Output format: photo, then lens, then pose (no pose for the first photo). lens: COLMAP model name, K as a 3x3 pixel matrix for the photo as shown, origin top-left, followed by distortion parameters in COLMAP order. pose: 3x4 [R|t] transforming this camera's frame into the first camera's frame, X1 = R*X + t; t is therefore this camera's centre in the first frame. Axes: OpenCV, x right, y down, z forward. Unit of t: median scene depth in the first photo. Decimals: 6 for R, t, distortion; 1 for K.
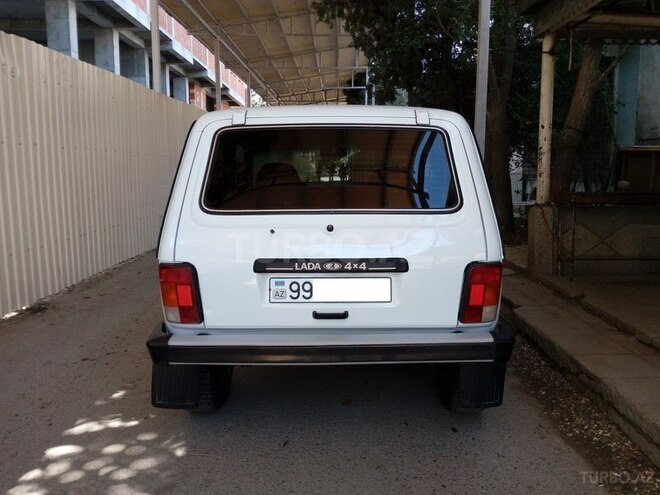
lens RADIAL K [[546.7, 0, 335.6], [0, 546.7, 245.2], [0, 0, 1]] dist [0.014056, -0.008174]
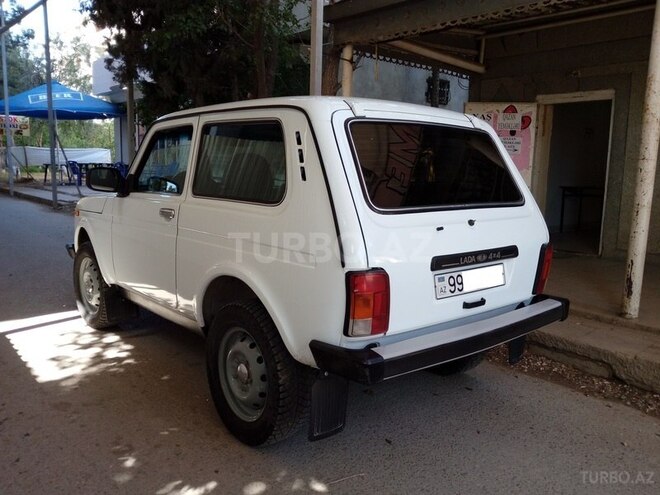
lens RADIAL K [[546.7, 0, 335.6], [0, 546.7, 245.2], [0, 0, 1]] dist [0.014056, -0.008174]
pose [[0.751179, -0.072397, 0.656116, -0.912982], [0.056356, 0.997372, 0.045530, -0.051058], [-0.657688, 0.002775, 0.753285, 0.363329]]
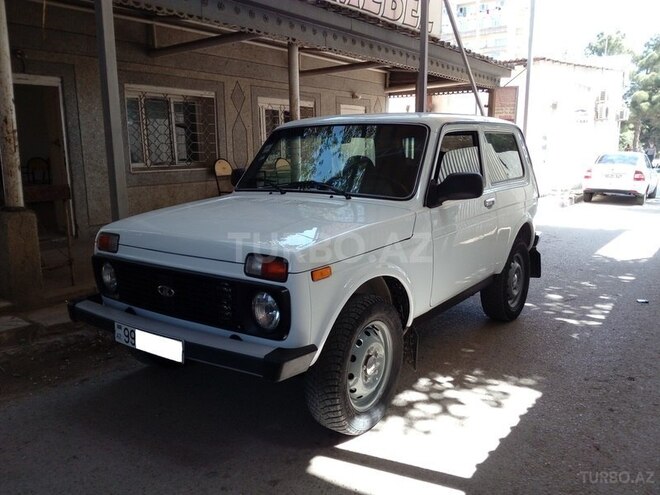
lens RADIAL K [[546.7, 0, 335.6], [0, 546.7, 245.2], [0, 0, 1]] dist [0.014056, -0.008174]
pose [[-0.794302, -0.098876, 0.599423, -0.962489], [0.098784, 0.952516, 0.288019, -0.478992], [-0.599438, 0.287988, -0.746818, 3.078982]]
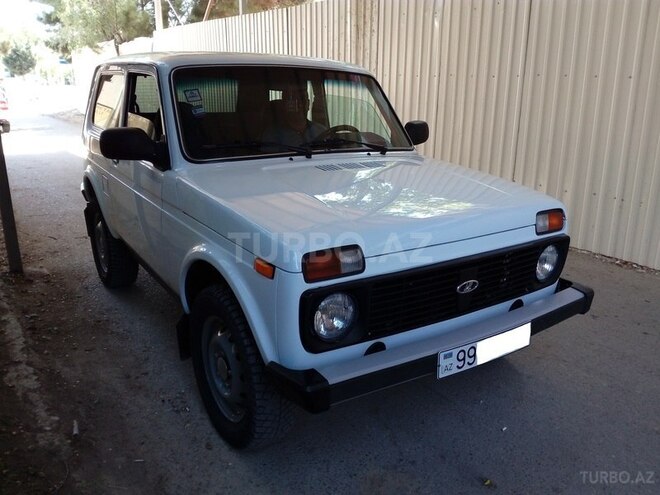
lens RADIAL K [[582.7, 0, 330.0], [0, 582.7, 247.5], [0, 0, 1]] dist [-0.149098, -0.006276]
pose [[-0.848539, 0.133611, -0.511986, 0.655630], [-0.091490, 0.915974, 0.390669, -0.511031], [0.521163, 0.378339, -0.765016, 3.061419]]
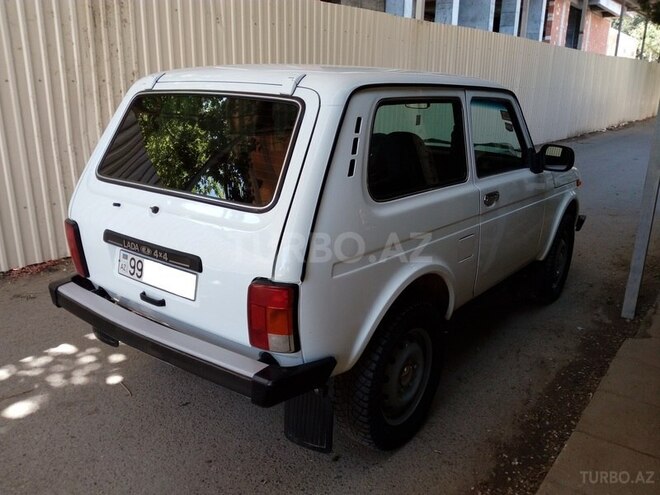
lens RADIAL K [[546.7, 0, 335.6], [0, 546.7, 245.2], [0, 0, 1]] dist [0.014056, -0.008174]
pose [[0.801526, 0.184210, -0.568878, 0.780939], [-0.102331, 0.979588, 0.173022, -0.165540], [0.589138, -0.080468, 0.804016, 0.417735]]
